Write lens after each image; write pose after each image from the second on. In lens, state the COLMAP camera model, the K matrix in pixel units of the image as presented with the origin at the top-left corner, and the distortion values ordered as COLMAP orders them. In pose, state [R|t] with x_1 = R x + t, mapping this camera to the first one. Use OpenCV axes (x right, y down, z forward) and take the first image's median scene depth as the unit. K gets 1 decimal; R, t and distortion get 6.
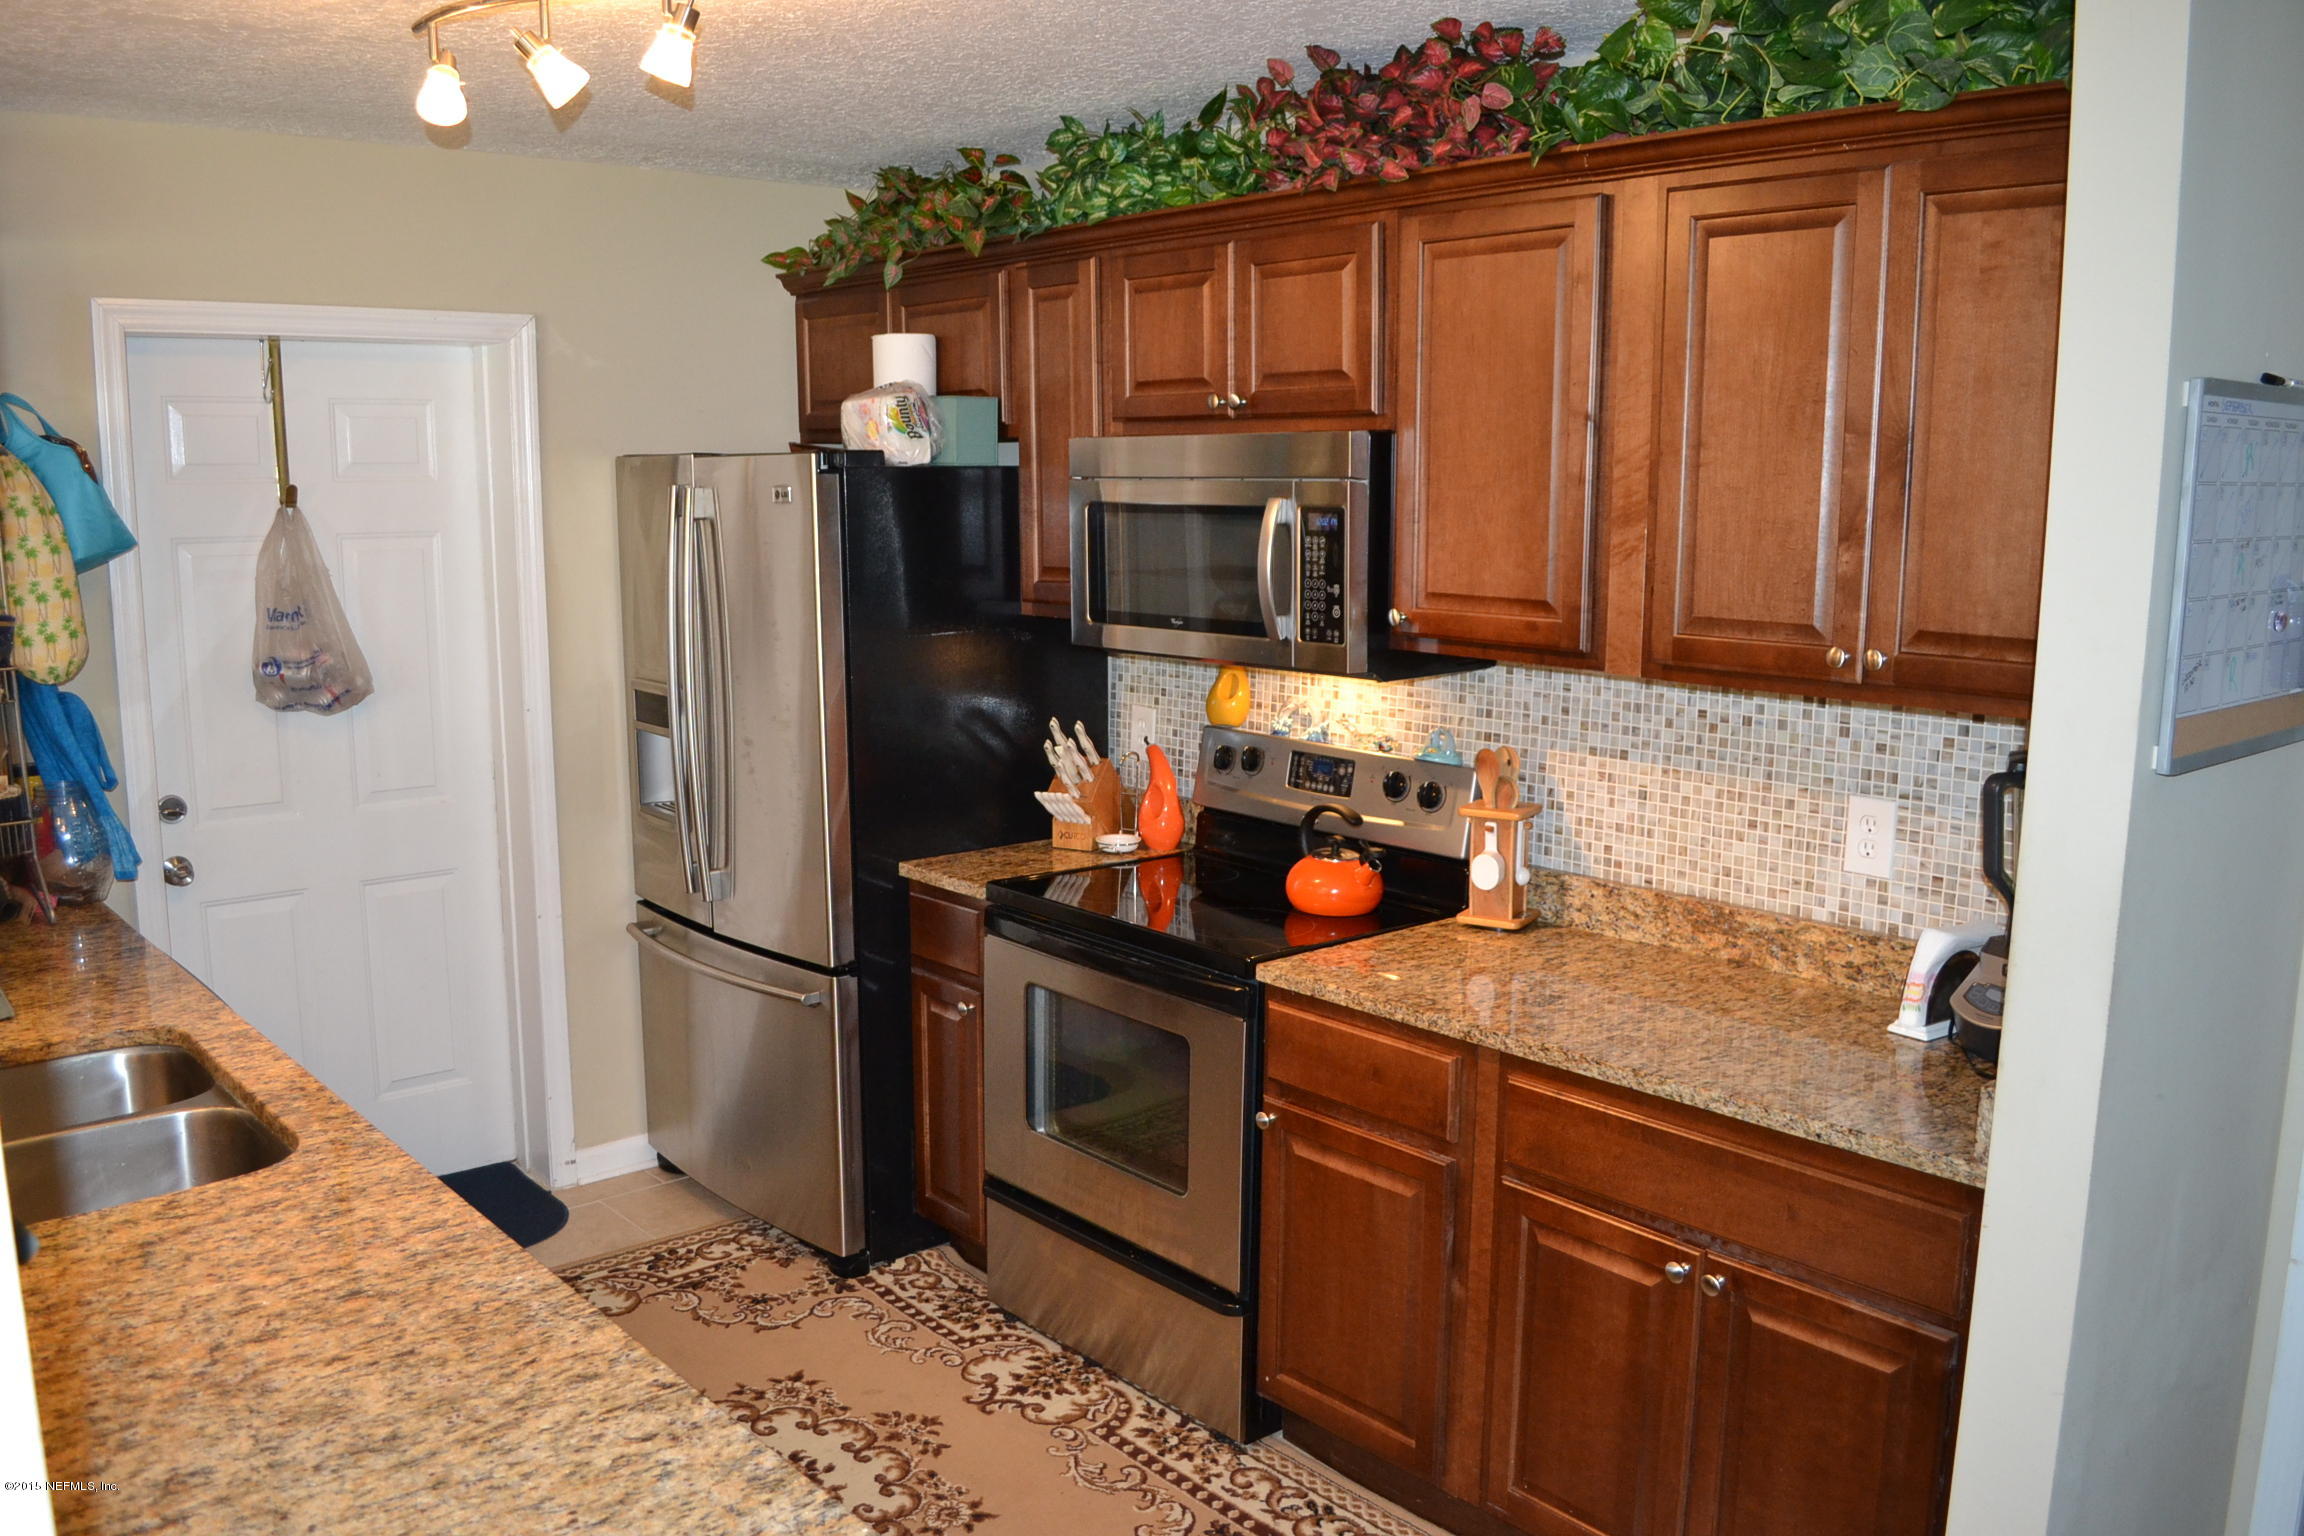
lens RADIAL K [[1843.9, 0, 1152.0], [0, 1843.9, 768.0], [0, 0, 1]] dist [-0.070706, 0.002416]
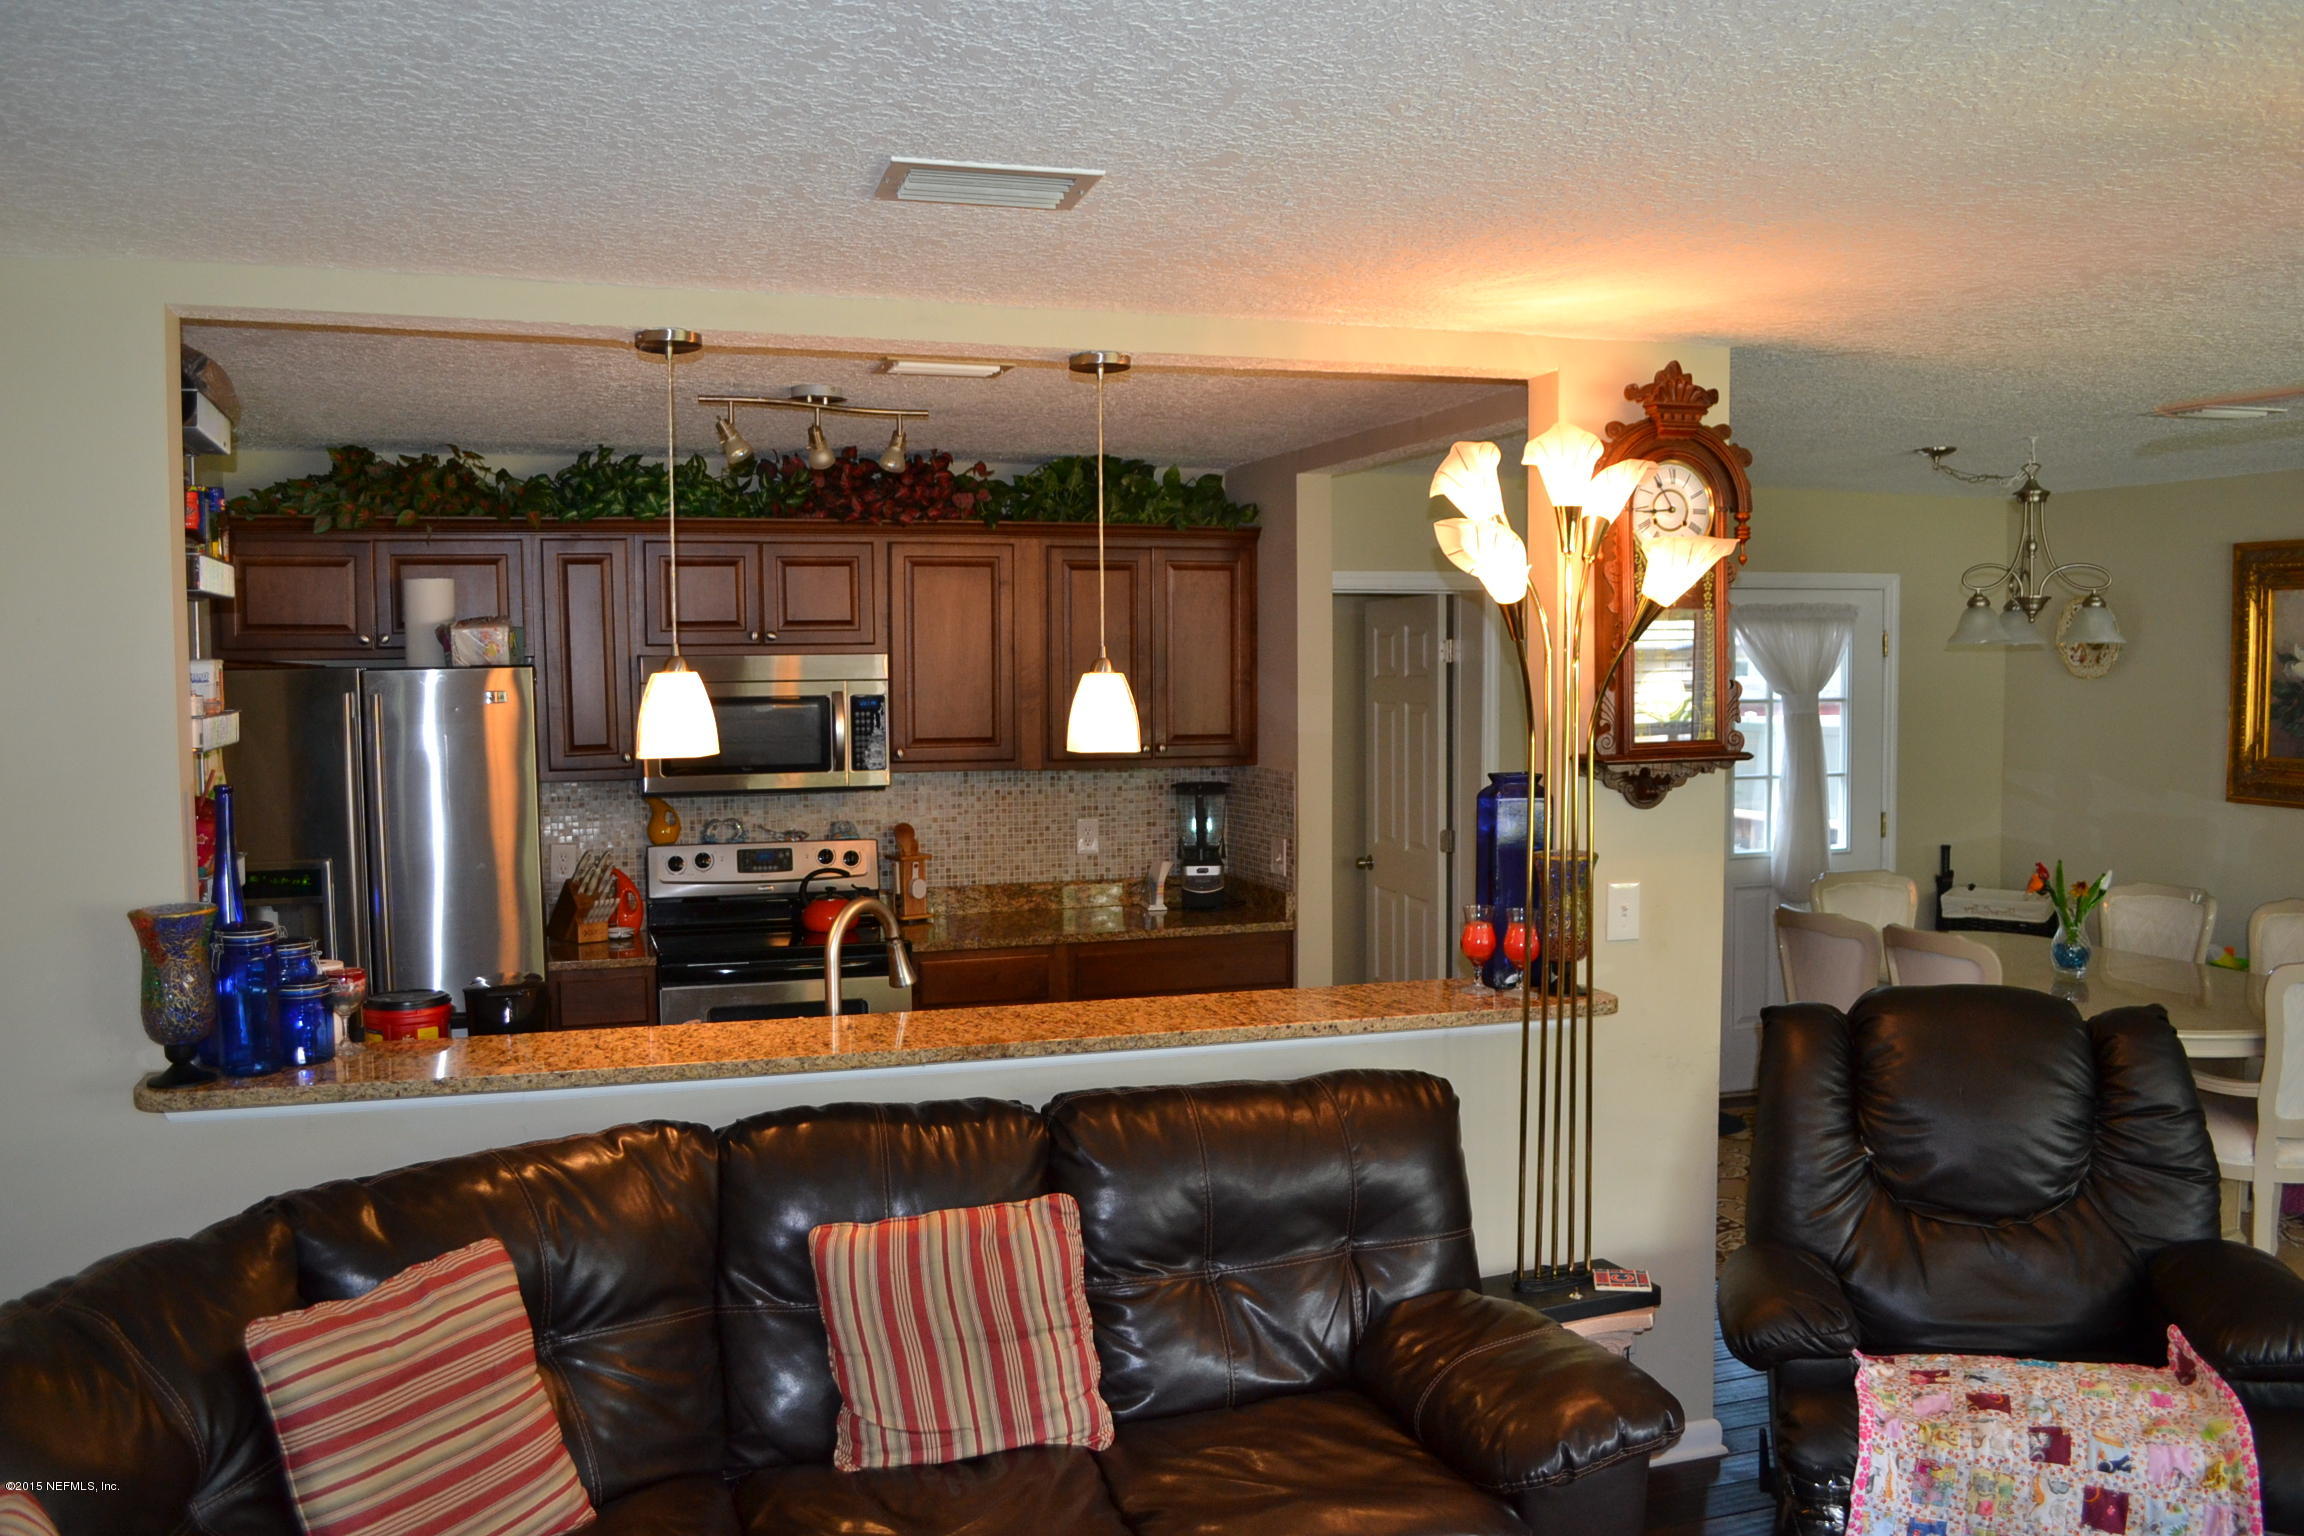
lens RADIAL K [[1843.9, 0, 1152.0], [0, 1843.9, 768.0], [0, 0, 1]] dist [-0.070706, 0.002416]
pose [[0.402653, -0.053215, 0.913804, -1.499918], [0.156739, 0.987573, -0.011554, -0.005615], [-0.901833, 0.147881, 0.405990, 0.018084]]
